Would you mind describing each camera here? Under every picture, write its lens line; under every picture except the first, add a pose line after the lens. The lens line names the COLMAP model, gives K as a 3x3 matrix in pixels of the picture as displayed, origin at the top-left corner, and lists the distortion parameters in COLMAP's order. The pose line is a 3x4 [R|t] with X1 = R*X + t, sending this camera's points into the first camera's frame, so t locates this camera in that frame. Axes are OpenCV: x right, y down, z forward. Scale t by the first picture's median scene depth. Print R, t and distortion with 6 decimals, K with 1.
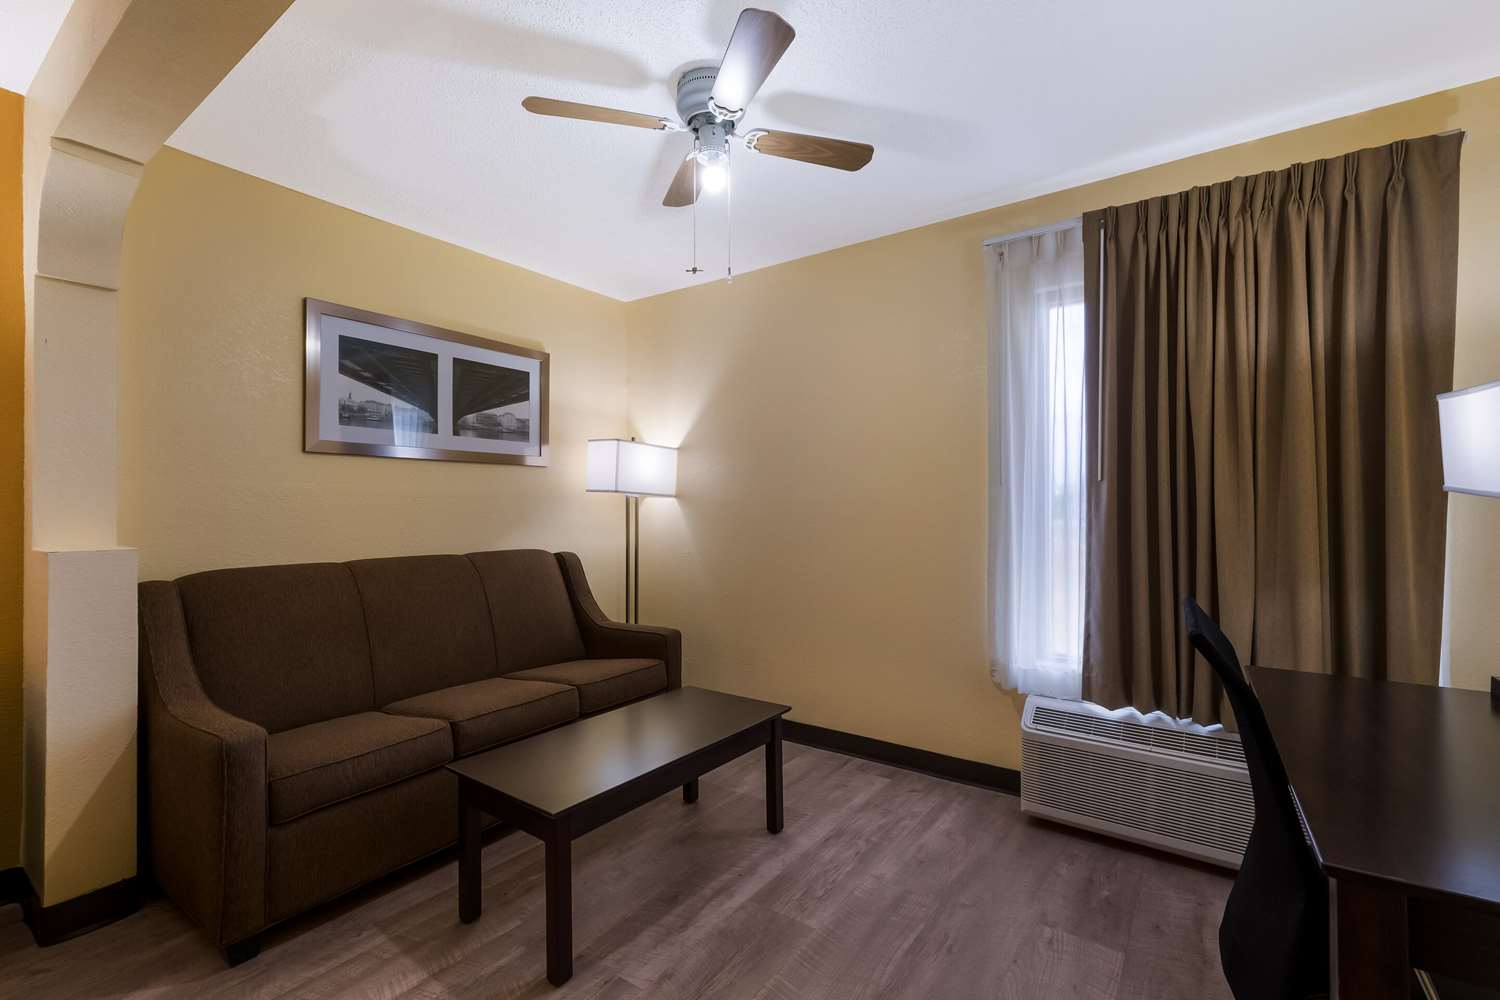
lens RADIAL K [[637.7, 0, 756.0], [0, 637.7, 503.3], [0, 0, 1]] dist [0.000148, 0.000523]
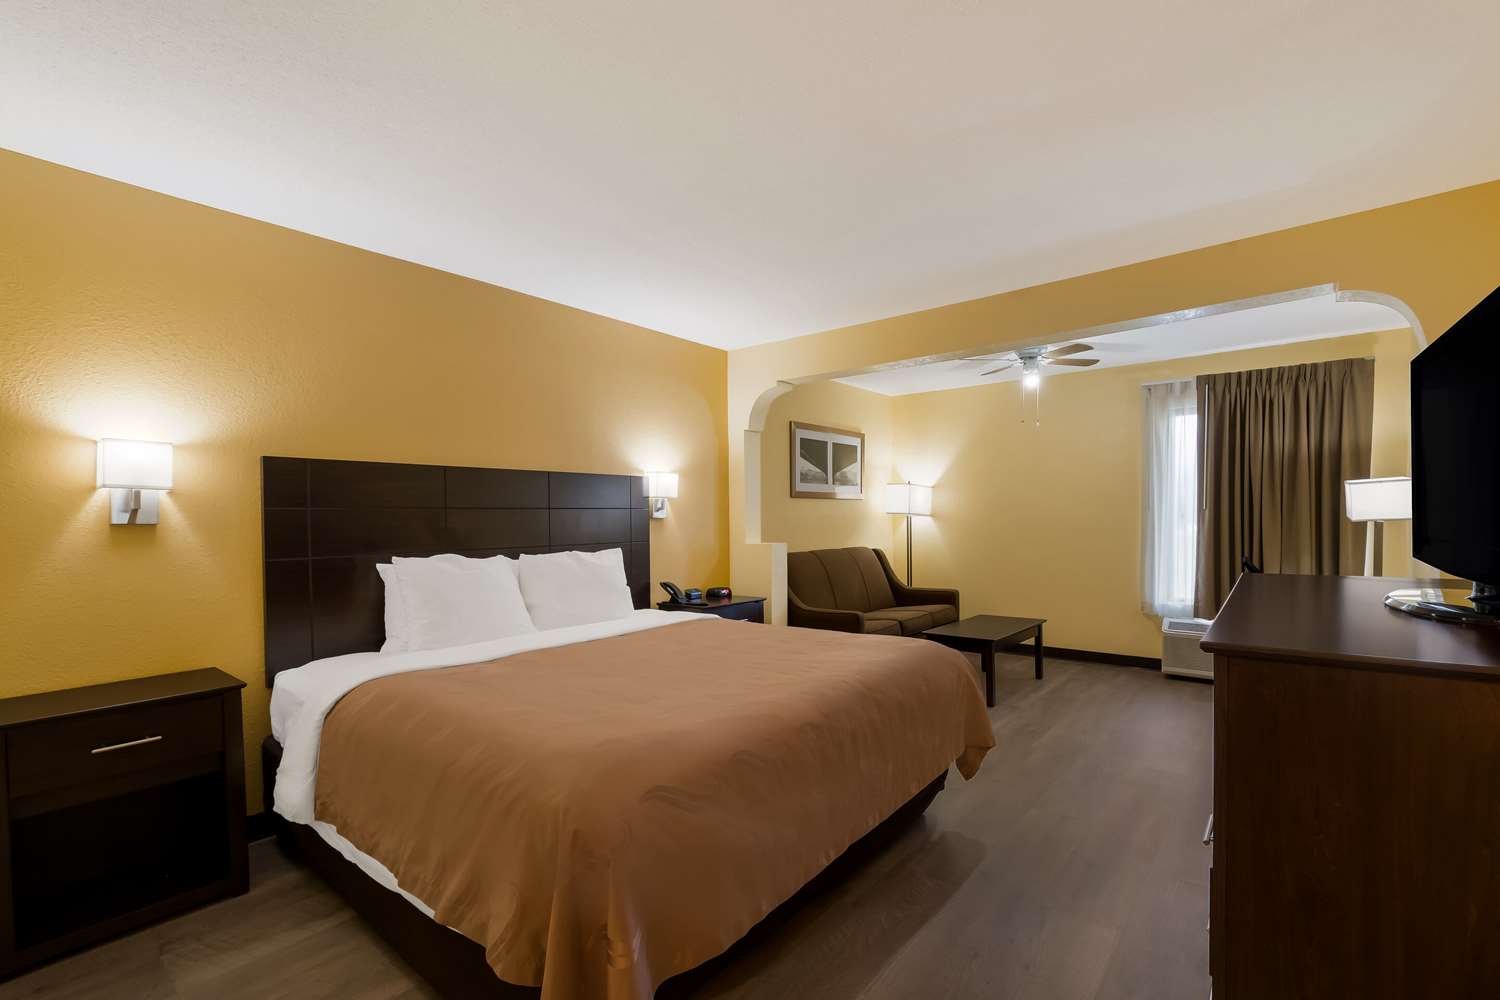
lens RADIAL K [[665.0, 0, 751.6], [0, 665.0, 530.8], [0, 0, 1]] dist [0.004405, 0.000268]
pose [[0.997030, -0.006581, -0.076738, -0.686773], [0.008539, 0.999646, 0.025215, -0.029409], [0.076545, -0.025795, 0.996732, -1.144337]]
